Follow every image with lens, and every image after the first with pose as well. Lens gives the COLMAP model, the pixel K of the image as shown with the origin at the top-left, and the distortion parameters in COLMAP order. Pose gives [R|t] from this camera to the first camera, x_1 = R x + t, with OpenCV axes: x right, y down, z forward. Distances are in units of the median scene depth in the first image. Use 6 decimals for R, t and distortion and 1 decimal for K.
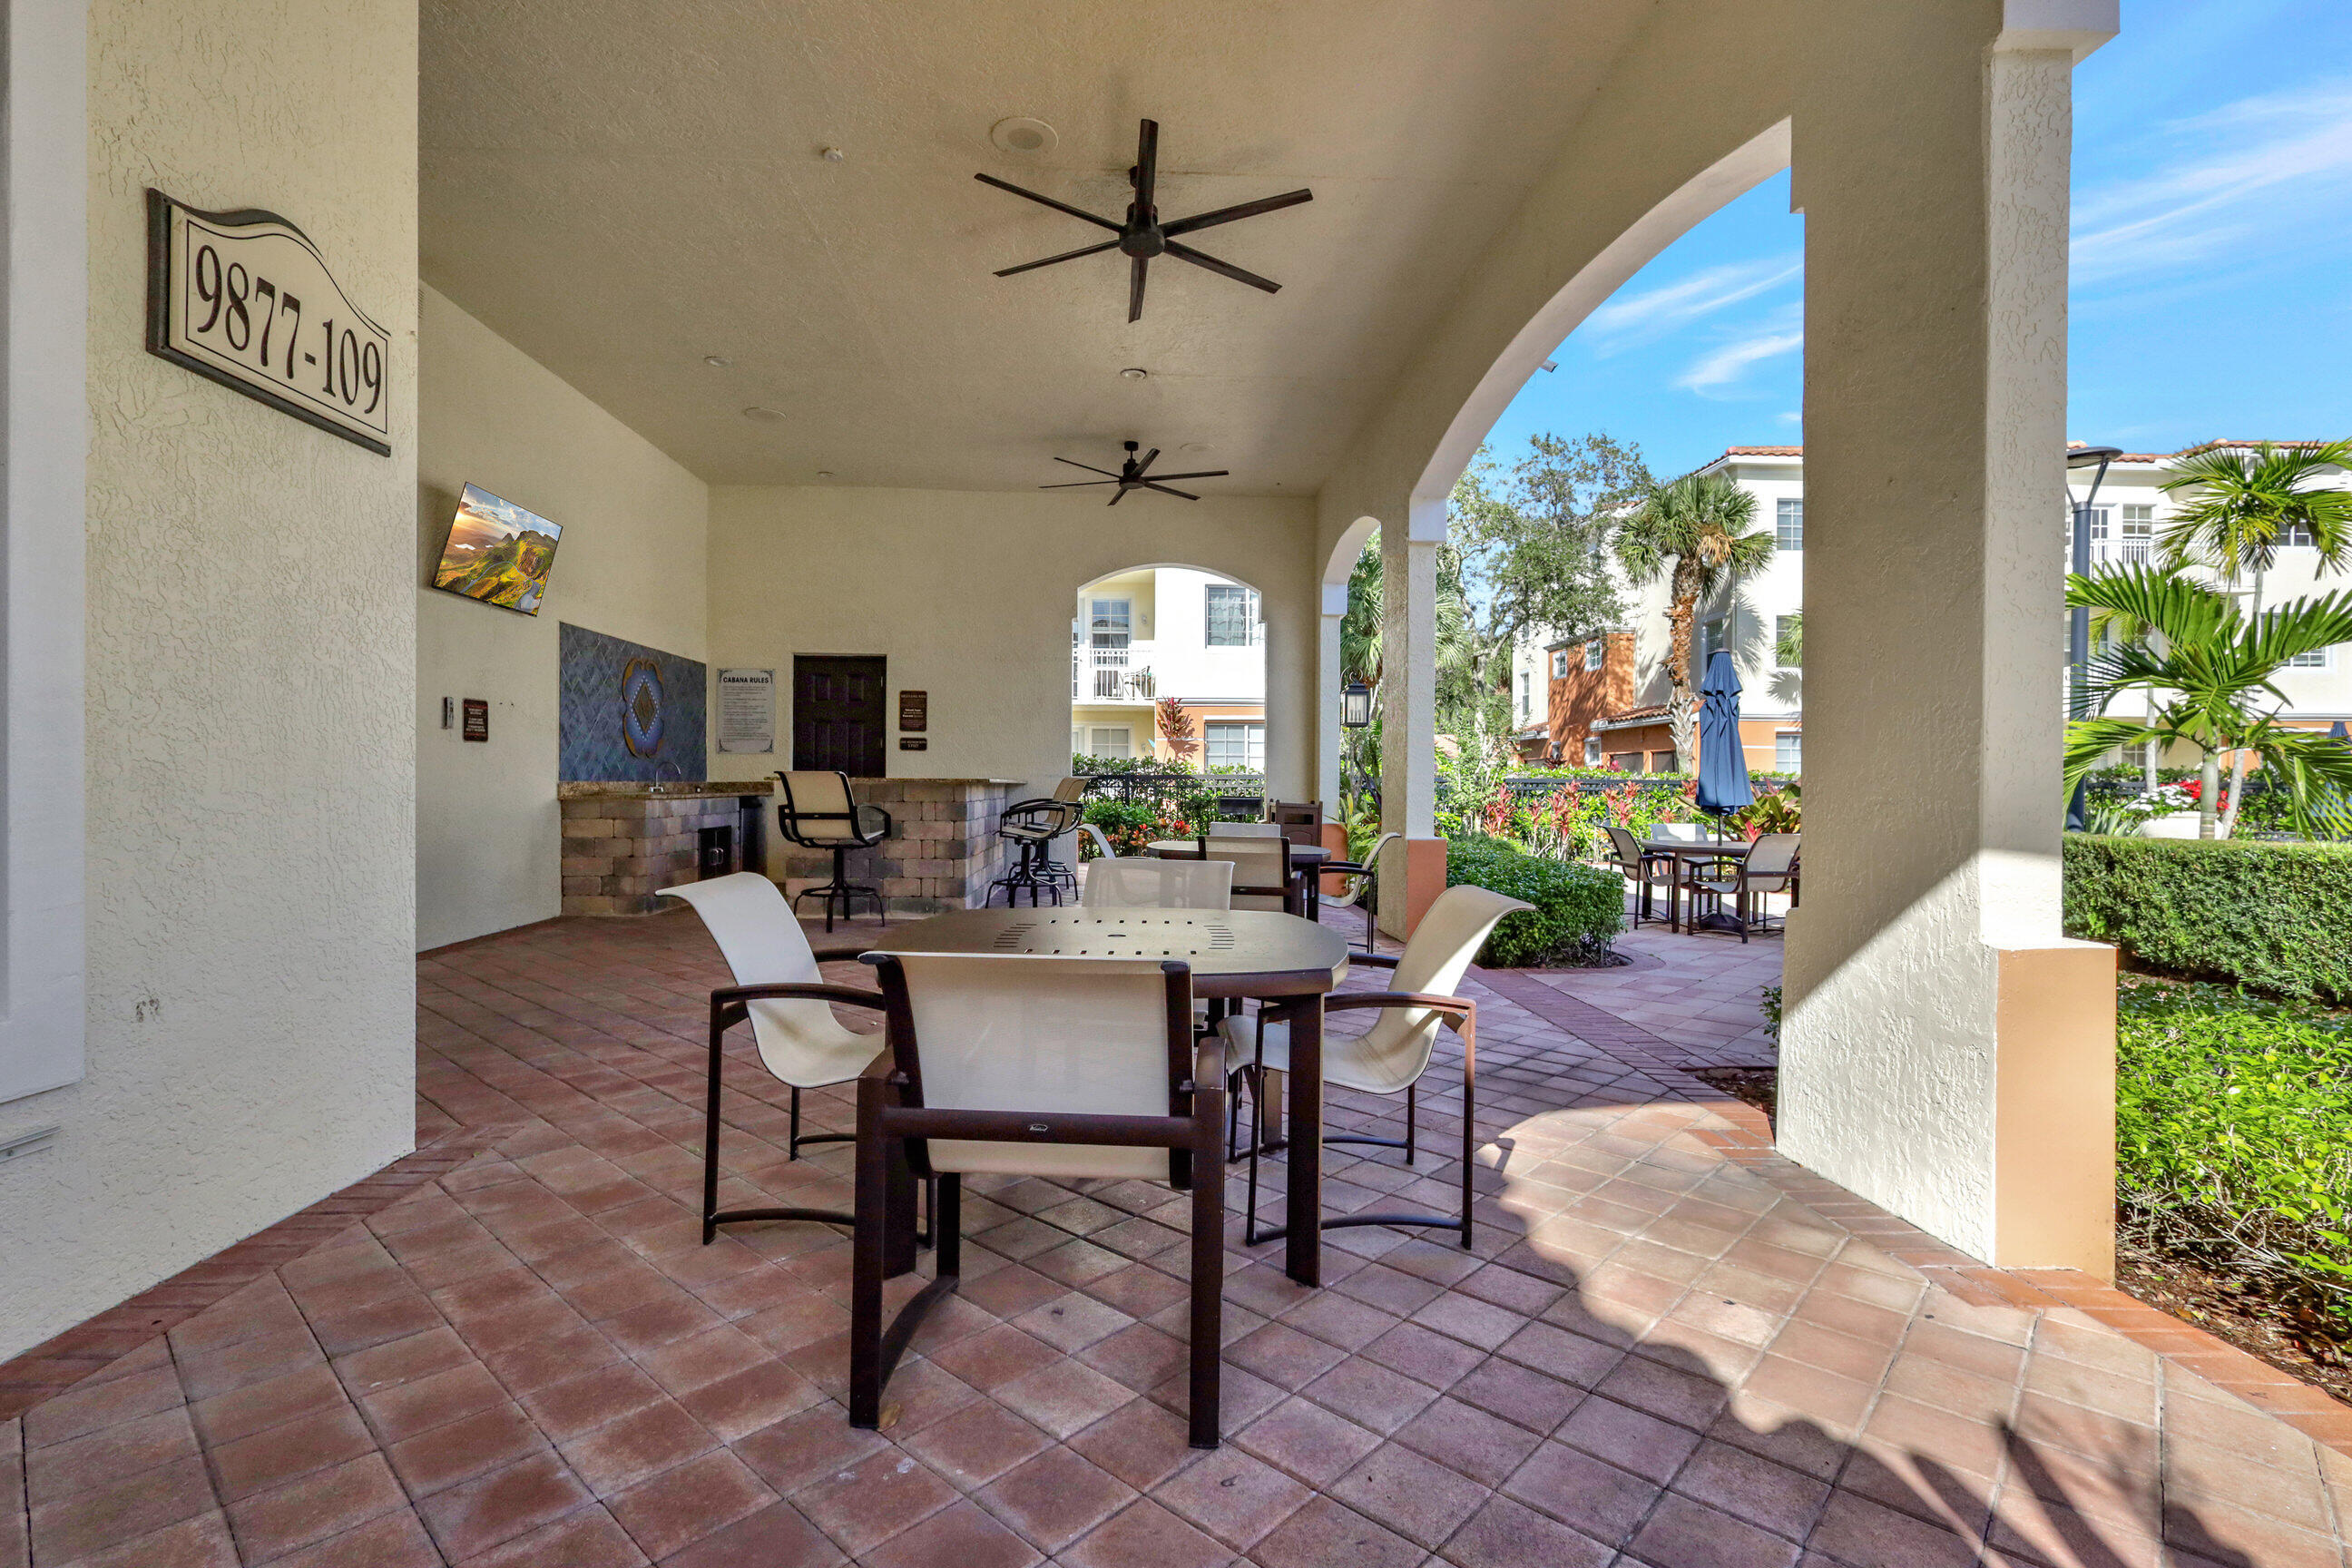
lens RADIAL K [[1088.9, 0, 1178.1], [0, 1088.9, 781.9], [0, 0, 1]] dist [-0.002158, -0.000205]
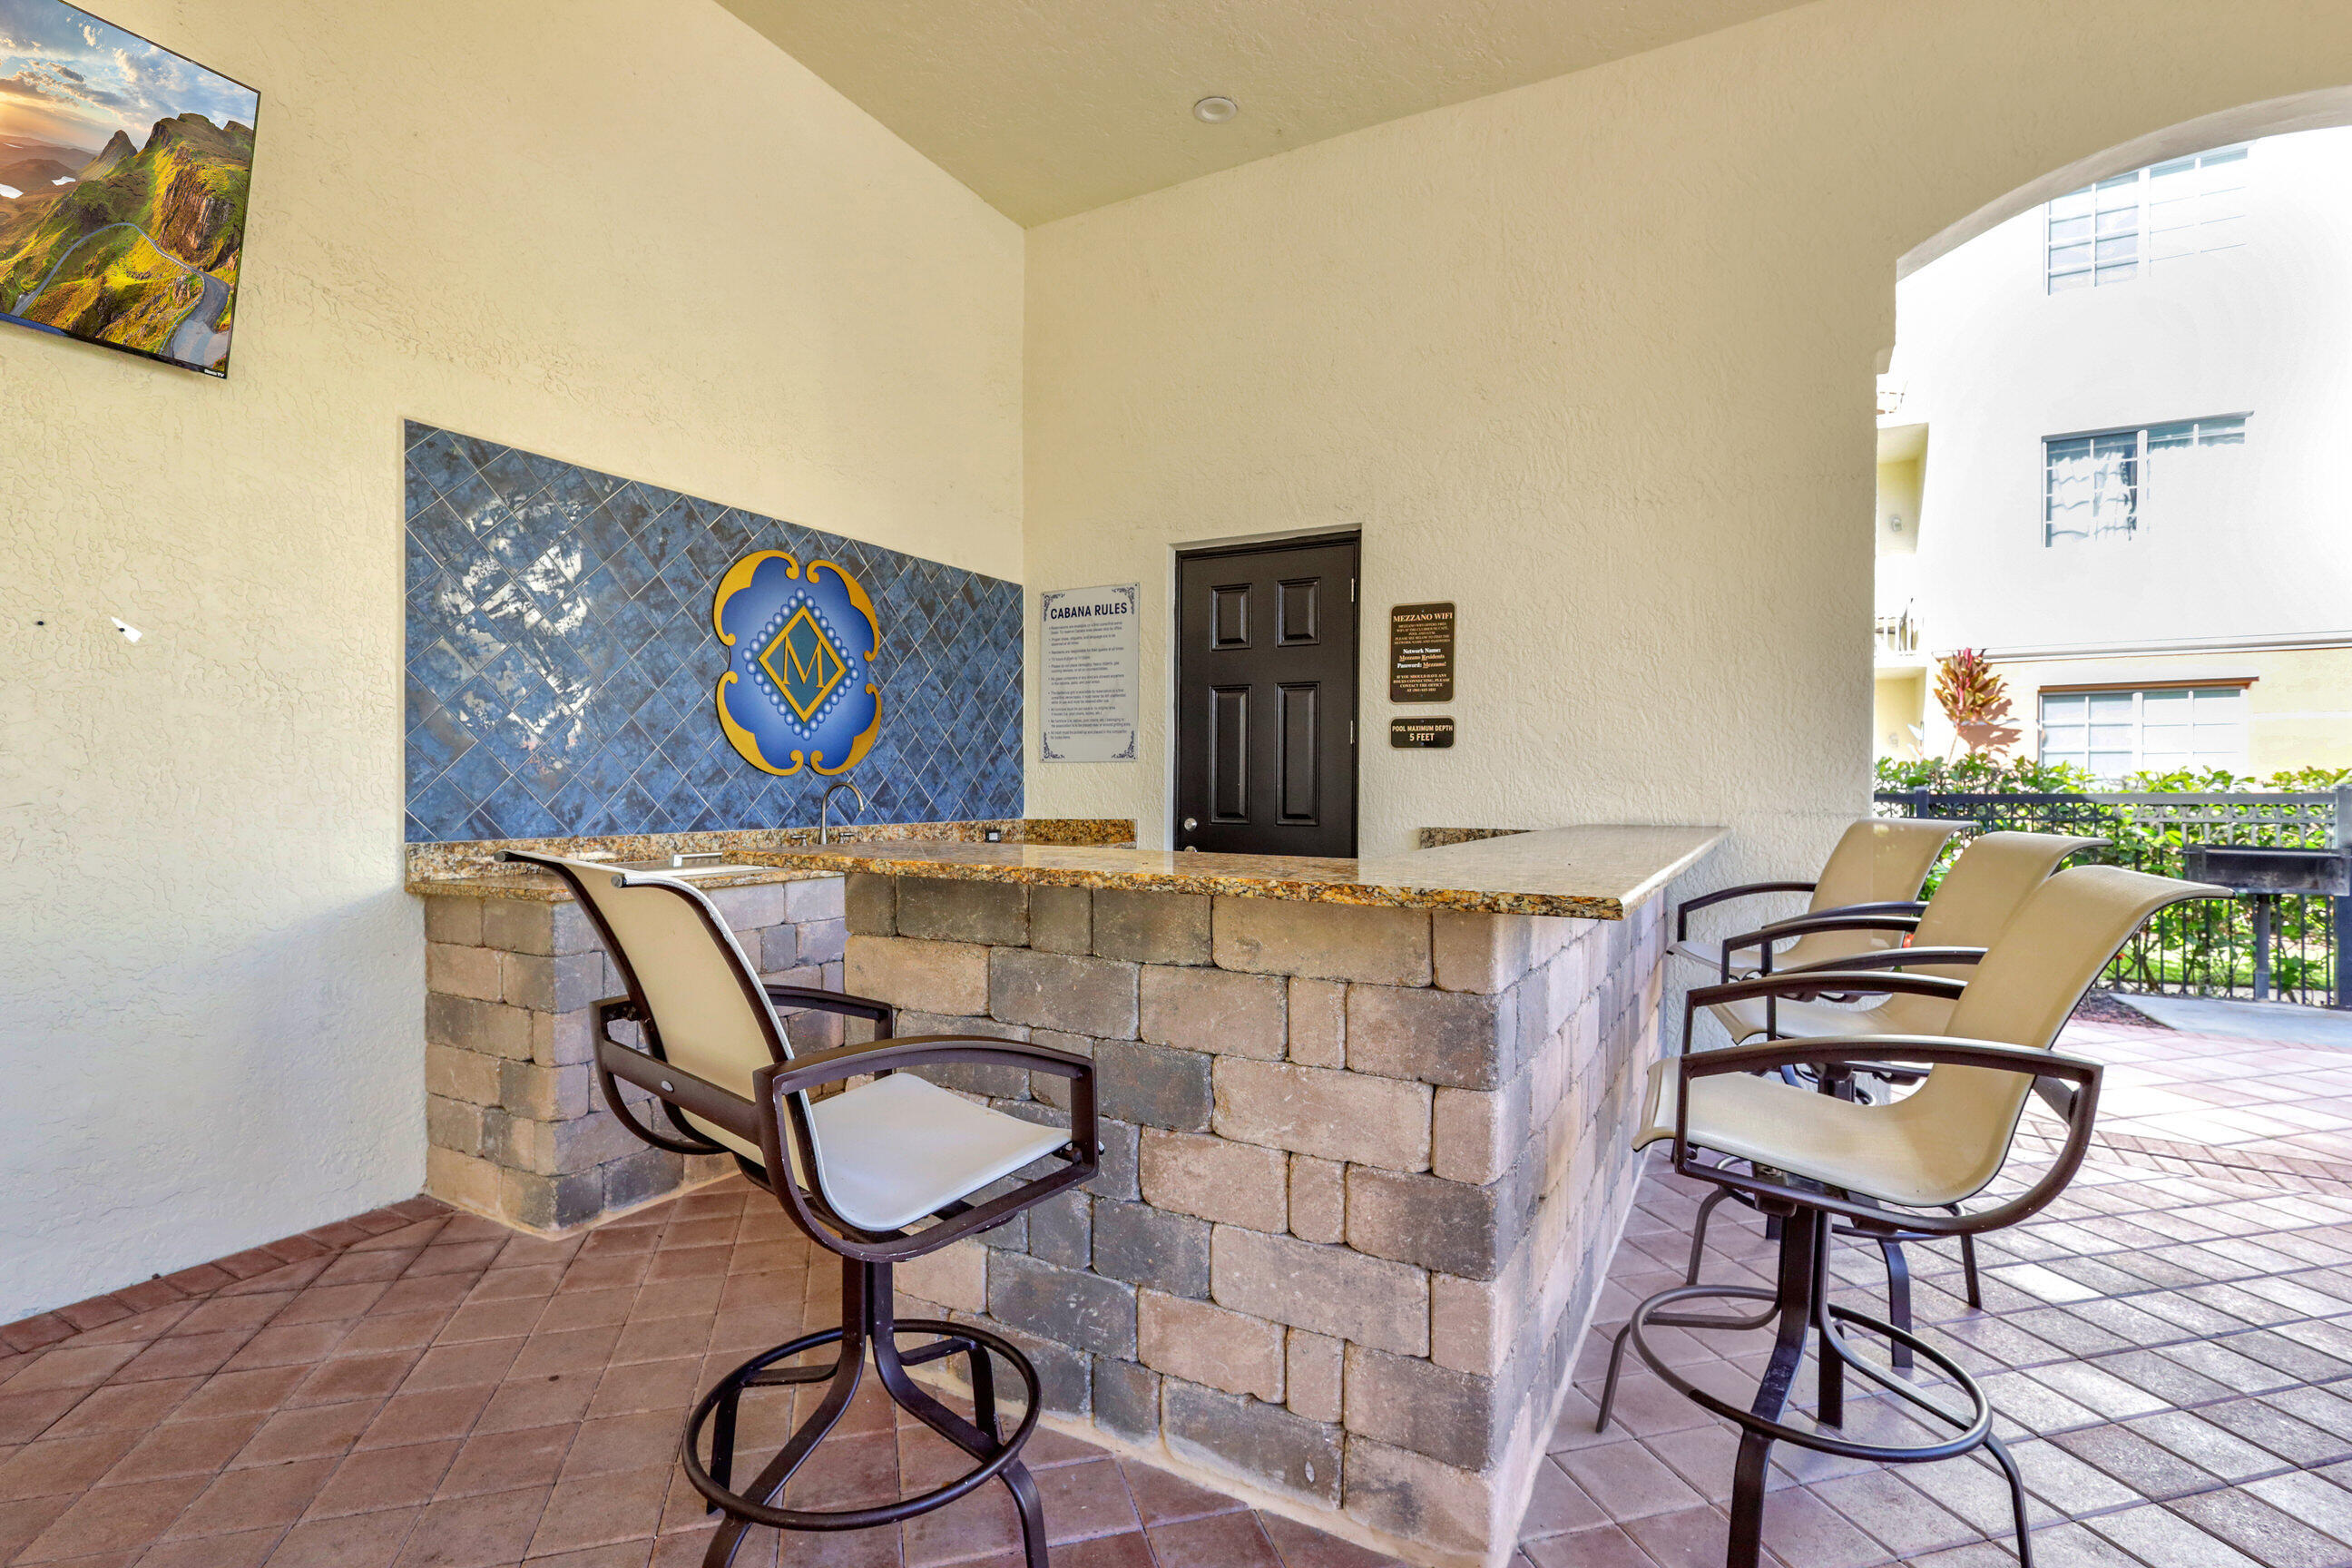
lens RADIAL K [[1088.9, 0, 1172.4], [0, 1088.9, 787.7], [0, 0, 1]] dist [-0.002158, -0.000205]
pose [[0.847313, 0.000454, -0.531094, -0.119073], [0.001057, 0.999996, 0.002542, -0.017521], [0.531093, -0.002715, 0.847309, 0.686695]]
